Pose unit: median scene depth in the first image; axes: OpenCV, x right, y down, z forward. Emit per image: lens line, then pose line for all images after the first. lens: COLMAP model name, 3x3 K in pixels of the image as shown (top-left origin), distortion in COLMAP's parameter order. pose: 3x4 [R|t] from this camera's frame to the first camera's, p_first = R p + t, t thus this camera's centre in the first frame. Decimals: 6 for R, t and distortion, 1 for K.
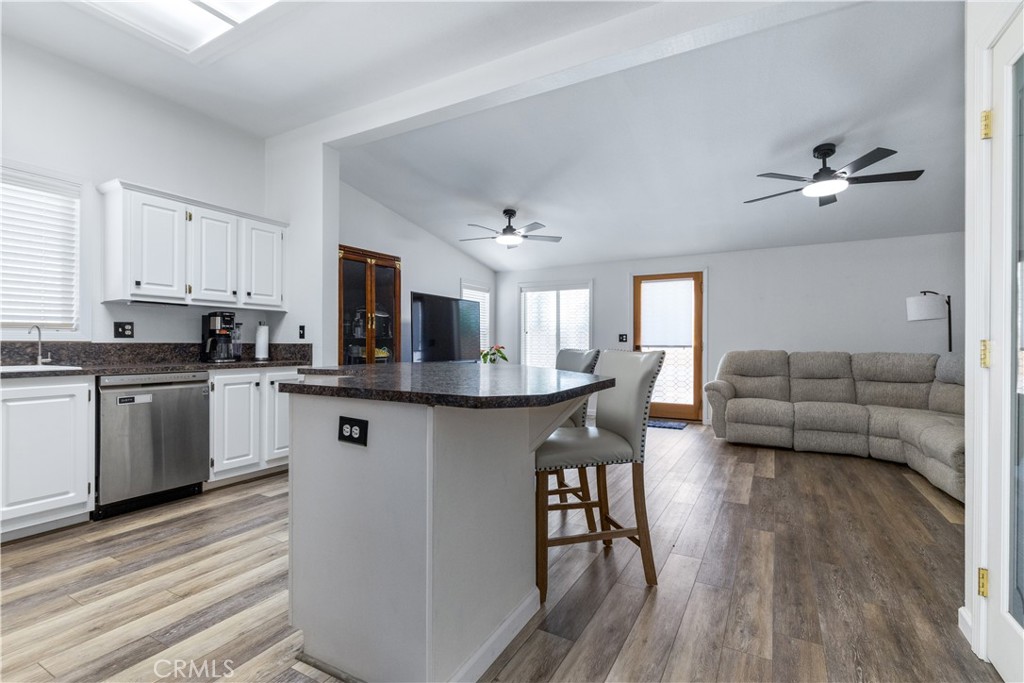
lens RADIAL K [[463.8, 0, 507.2], [0, 463.8, 340.5], [0, 0, 1]] dist [-0.001557, -0.000283]
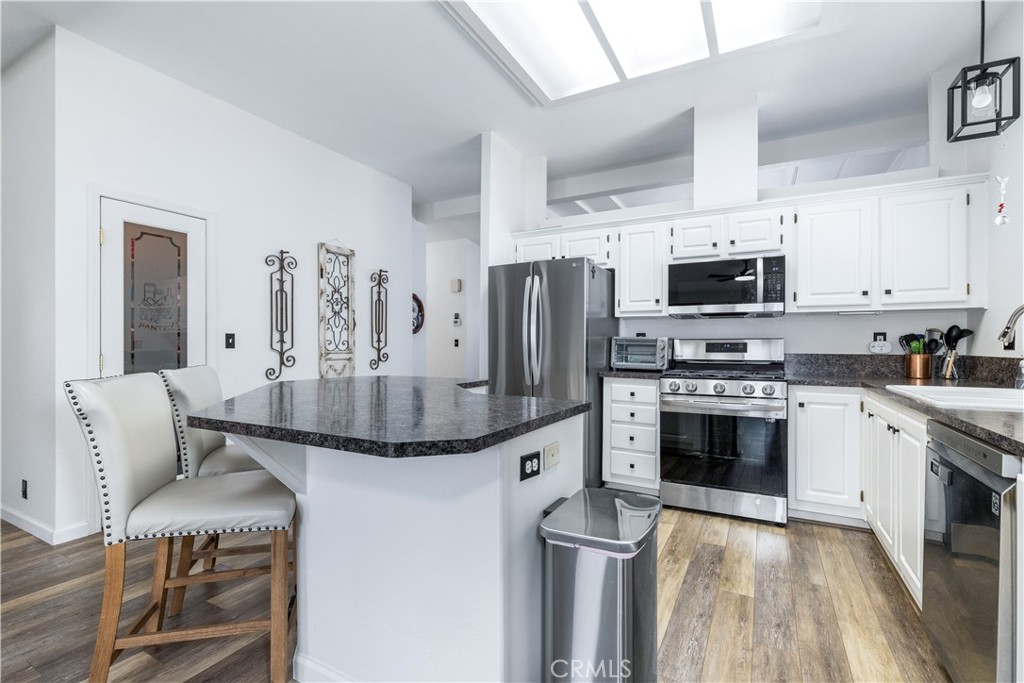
lens RADIAL K [[459.0, 0, 513.1], [0, 459.0, 343.1], [0, 0, 1]] dist [0.001176, -0.000215]
pose [[-0.999620, -0.000576, -0.027552, -0.194178], [-0.000249, 0.999930, -0.011859, -0.009821], [0.027557, -0.011848, -0.999550, 1.003020]]
